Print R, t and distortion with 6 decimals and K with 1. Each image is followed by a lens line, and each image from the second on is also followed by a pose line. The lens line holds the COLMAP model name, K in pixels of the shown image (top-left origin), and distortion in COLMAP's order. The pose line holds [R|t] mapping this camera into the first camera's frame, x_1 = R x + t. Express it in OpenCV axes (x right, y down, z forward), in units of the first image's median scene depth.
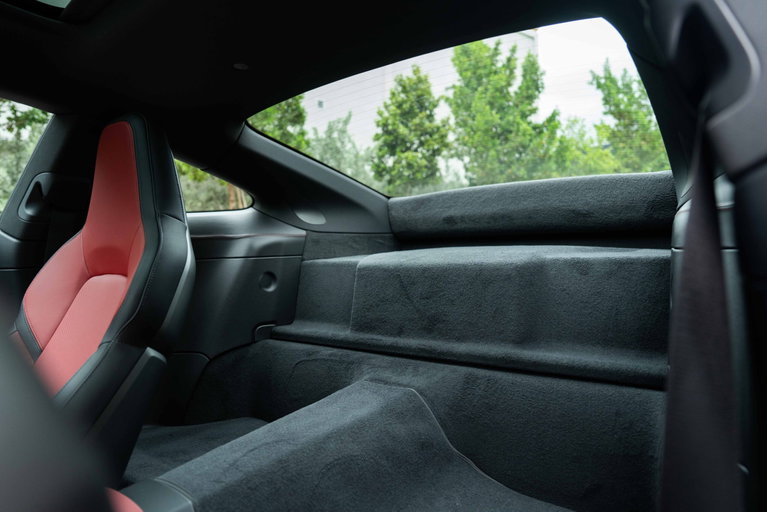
lens RADIAL K [[520.6, 0, 383.5], [0, 520.6, 256.0], [0, 0, 1]] dist [0.007355, 0.003368]
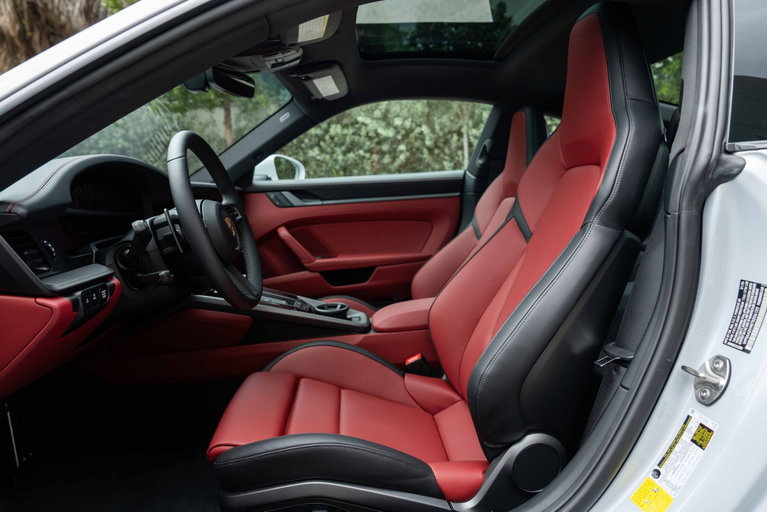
lens RADIAL K [[520.6, 0, 383.5], [0, 520.6, 256.0], [0, 0, 1]] dist [0.007355, 0.003368]
pose [[0.674776, 0.103615, -0.730713, 0.453698], [0.008311, 0.988966, 0.147911, -0.029995], [0.737976, -0.105880, 0.666469, -0.495003]]
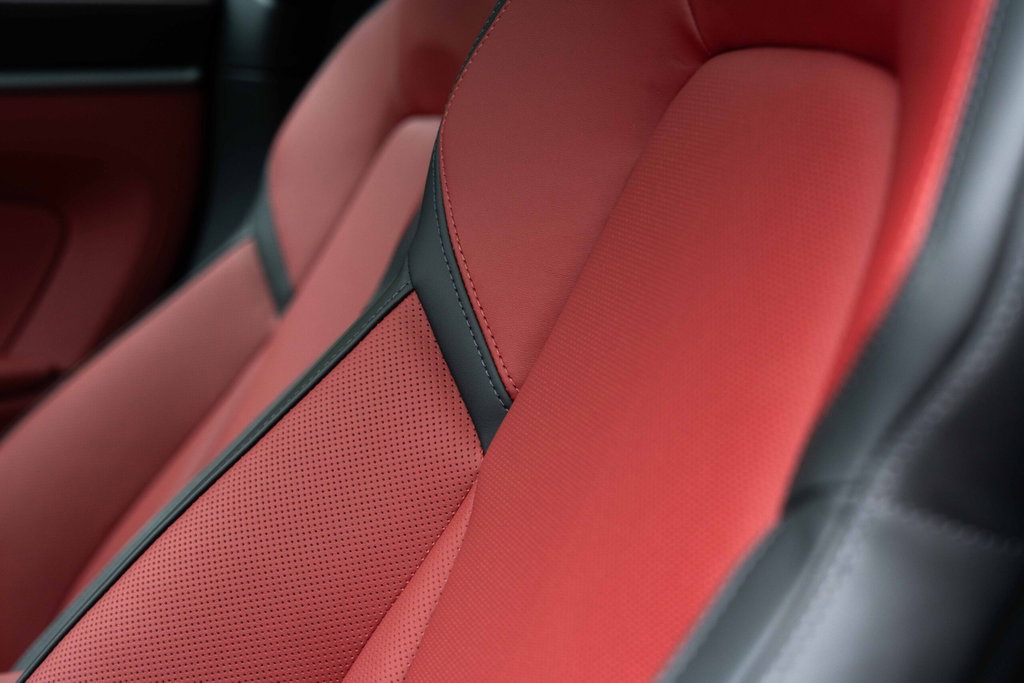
lens RADIAL K [[2036.2, 0, 512.0], [0, 2036.2, 341.5], [0, 0, 1]] dist [-0.019173, 0.250362]
pose [[0.836137, 0.142172, -0.529775, 0.267891], [-0.044216, 0.980152, 0.193251, -0.079891], [0.546735, -0.138160, 0.825828, -0.167179]]
